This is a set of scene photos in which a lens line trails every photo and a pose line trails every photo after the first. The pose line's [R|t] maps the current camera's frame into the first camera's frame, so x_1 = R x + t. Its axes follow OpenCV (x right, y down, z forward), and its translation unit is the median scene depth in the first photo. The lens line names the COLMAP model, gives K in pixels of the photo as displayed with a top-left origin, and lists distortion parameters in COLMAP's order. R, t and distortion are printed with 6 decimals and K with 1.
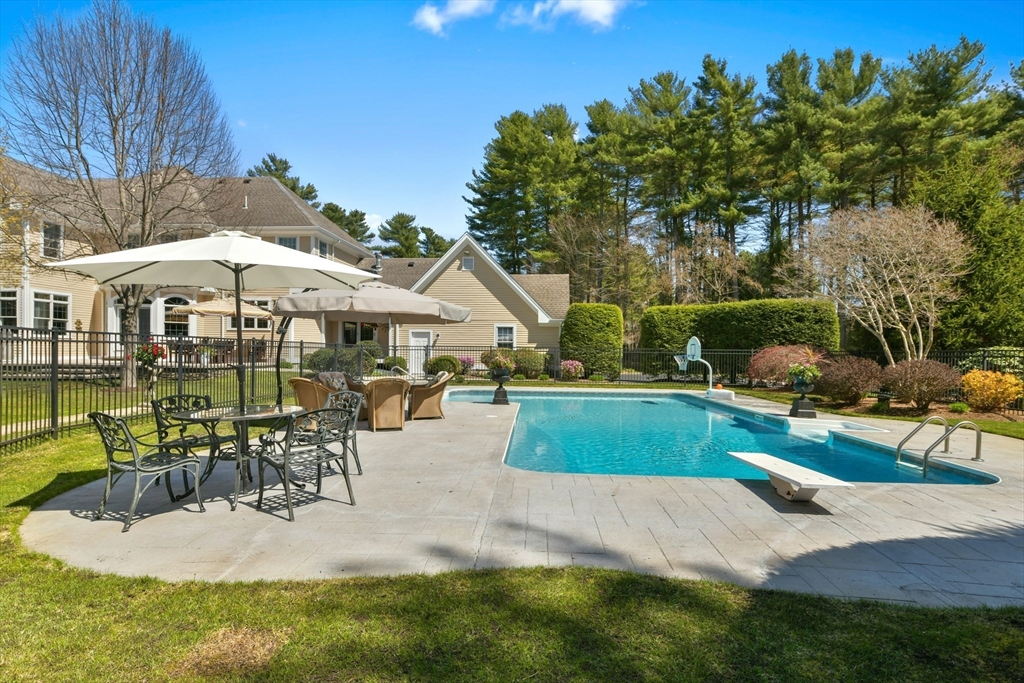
lens RADIAL K [[544.1, 0, 512.0], [0, 544.1, 341.5], [0, 0, 1]] dist [0.021031, -0.000193]
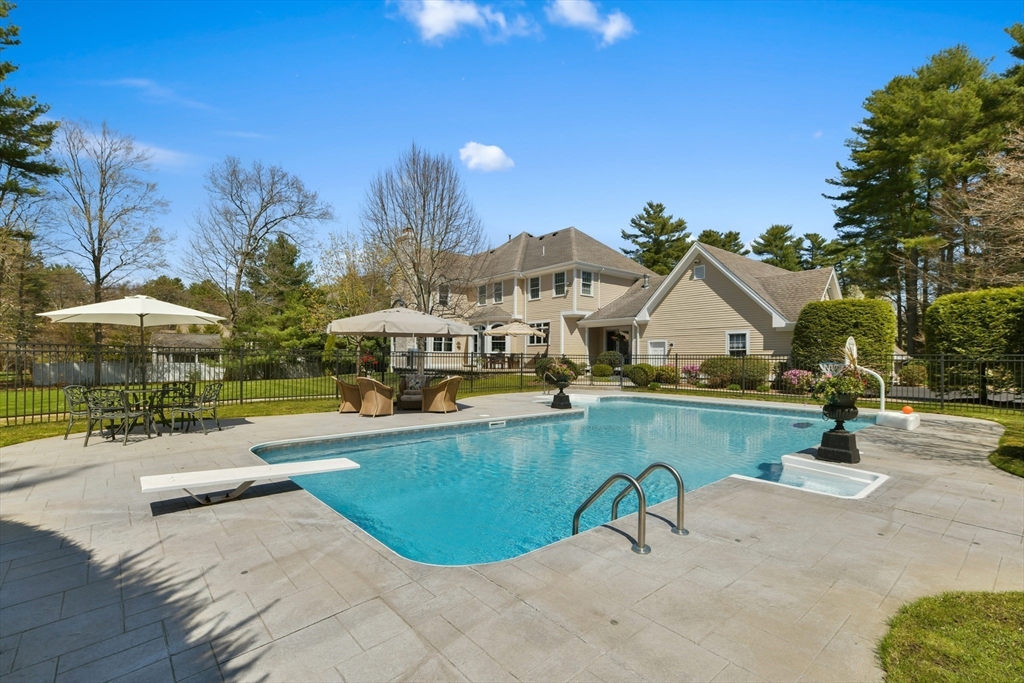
lens RADIAL K [[459.9, 0, 510.9], [0, 459.9, 357.1], [0, 0, 1]] dist [0.002319, 0.000741]
pose [[0.679888, -0.010045, -0.733247, 0.305403], [0.016543, 0.999862, 0.001642, 0.006169], [0.733129, -0.013246, 0.679960, 0.168146]]
